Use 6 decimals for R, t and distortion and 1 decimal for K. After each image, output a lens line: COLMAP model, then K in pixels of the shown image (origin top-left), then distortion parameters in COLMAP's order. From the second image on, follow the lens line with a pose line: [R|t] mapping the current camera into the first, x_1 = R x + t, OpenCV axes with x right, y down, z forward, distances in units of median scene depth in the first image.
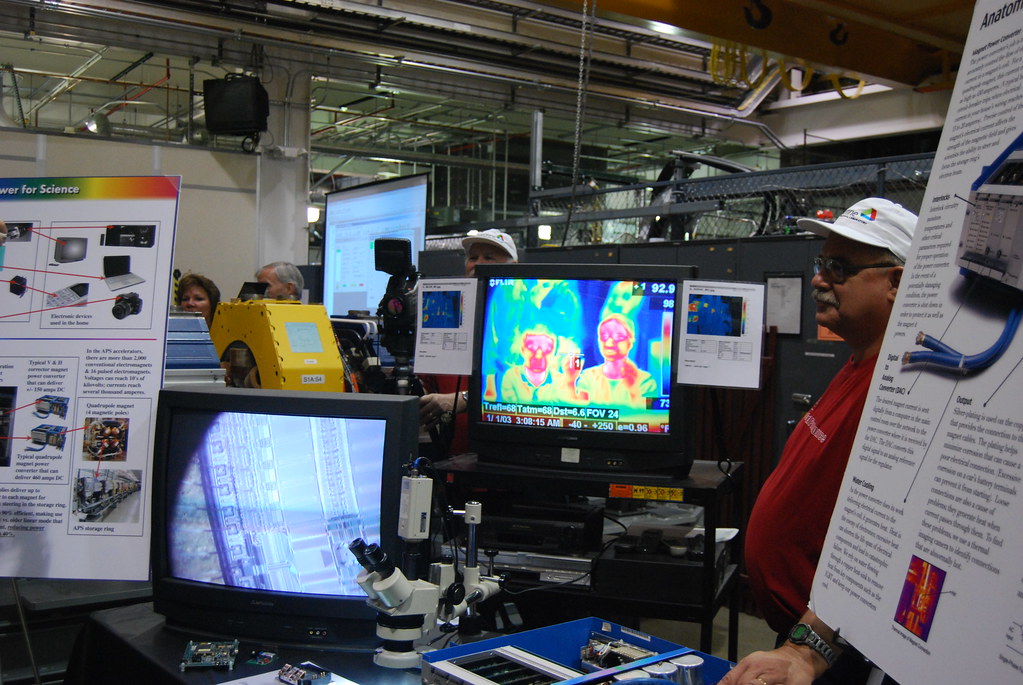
lens RADIAL K [[1106.3, 0, 511.5], [0, 1106.3, 342.5], [0, 0, 1]] dist [-0.058374, 0.009604]
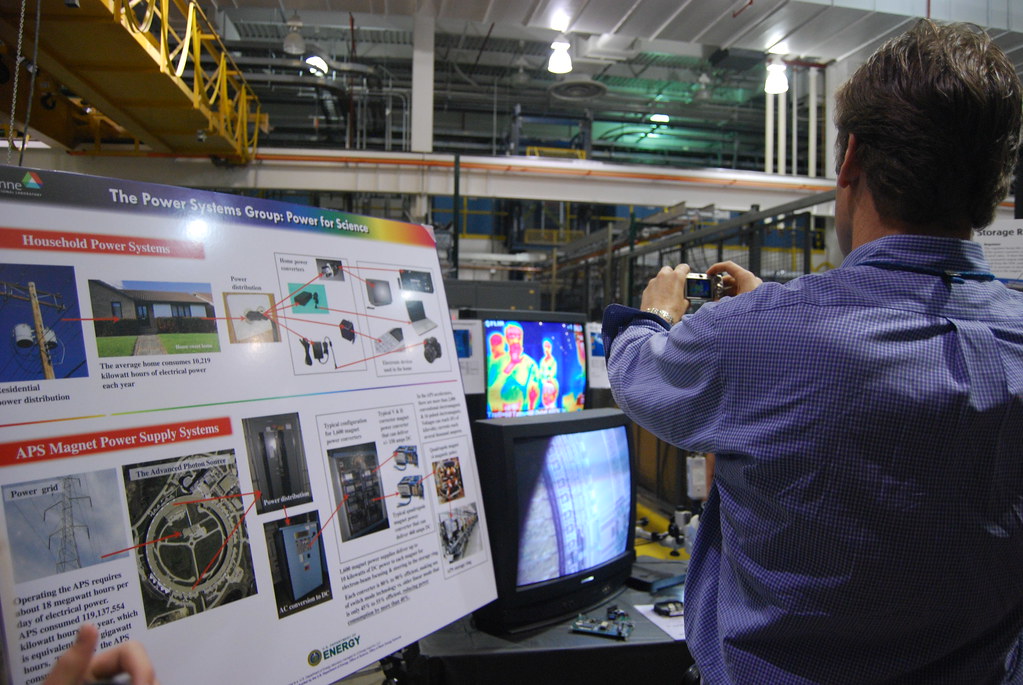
lens RADIAL K [[803.8, 0, 511.5], [0, 803.8, 342.5], [0, 0, 1]] dist [-0.095647, 0.042663]
pose [[0.465519, -0.021503, 0.884777, -0.999307], [0.019818, 0.999707, 0.013870, -0.049982], [-0.884816, 0.011078, 0.465809, 0.590679]]
